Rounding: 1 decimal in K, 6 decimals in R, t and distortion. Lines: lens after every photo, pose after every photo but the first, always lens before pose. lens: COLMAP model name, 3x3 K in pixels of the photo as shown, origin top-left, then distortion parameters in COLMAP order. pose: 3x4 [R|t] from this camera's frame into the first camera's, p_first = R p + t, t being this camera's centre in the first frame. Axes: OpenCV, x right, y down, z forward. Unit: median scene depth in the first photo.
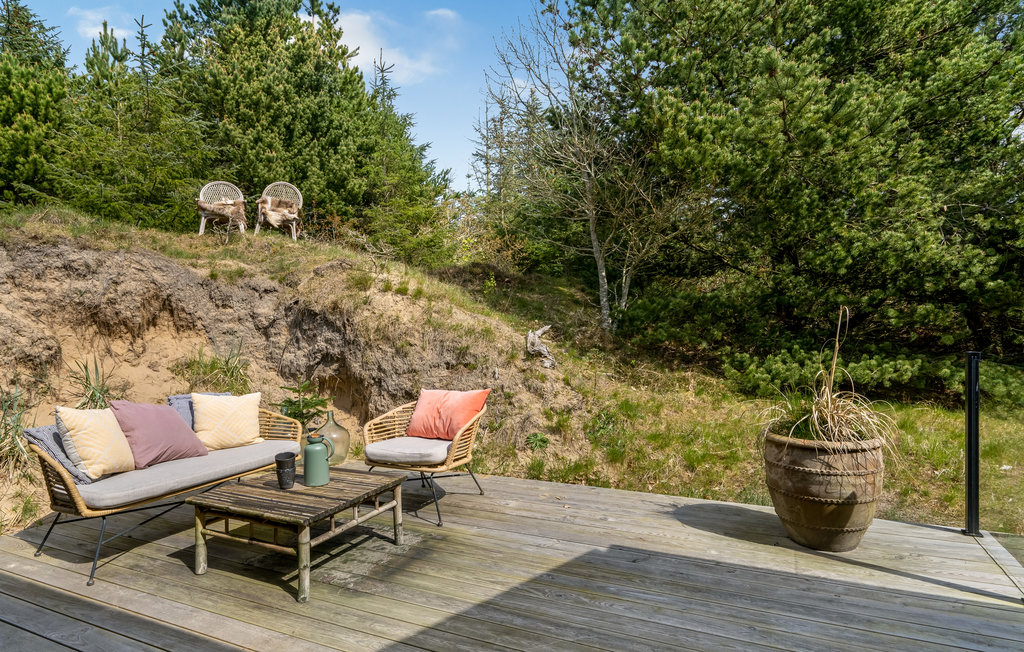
lens RADIAL K [[564.9, 0, 512.0], [0, 564.9, 326.0], [0, 0, 1]] dist [0.003473, 0.001087]
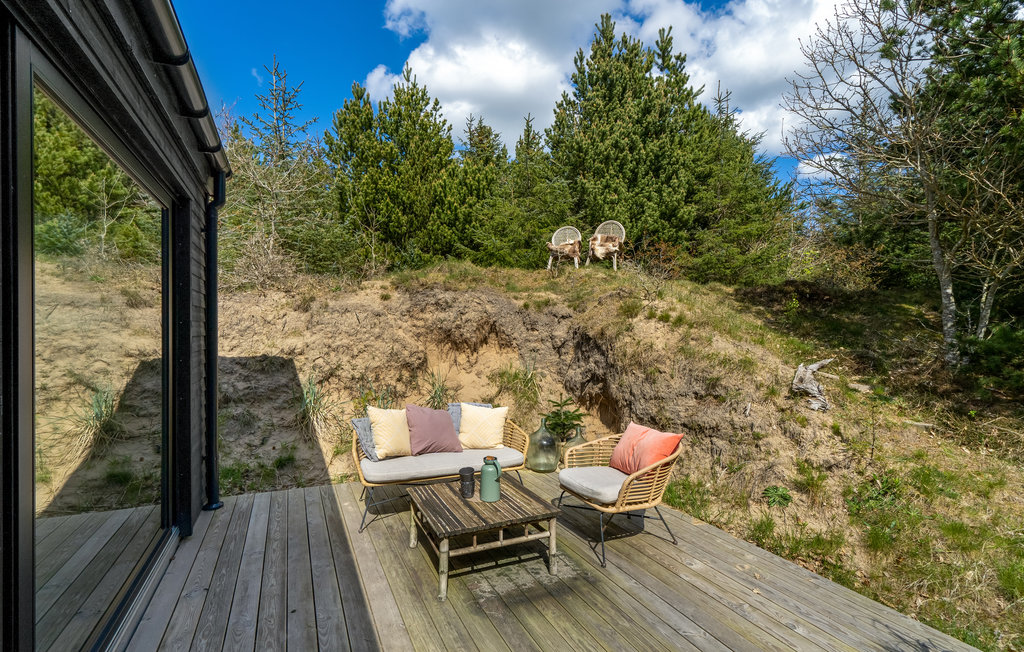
lens RADIAL K [[485.6, 0, 512.0], [0, 485.6, 326.0], [0, 0, 1]] dist [-0.003219, 0.001199]
pose [[0.765803, 0.012618, -0.642952, 0.174741], [-0.019166, 0.999811, -0.003206, -0.040589], [0.642790, 0.014778, 0.765900, 0.133124]]
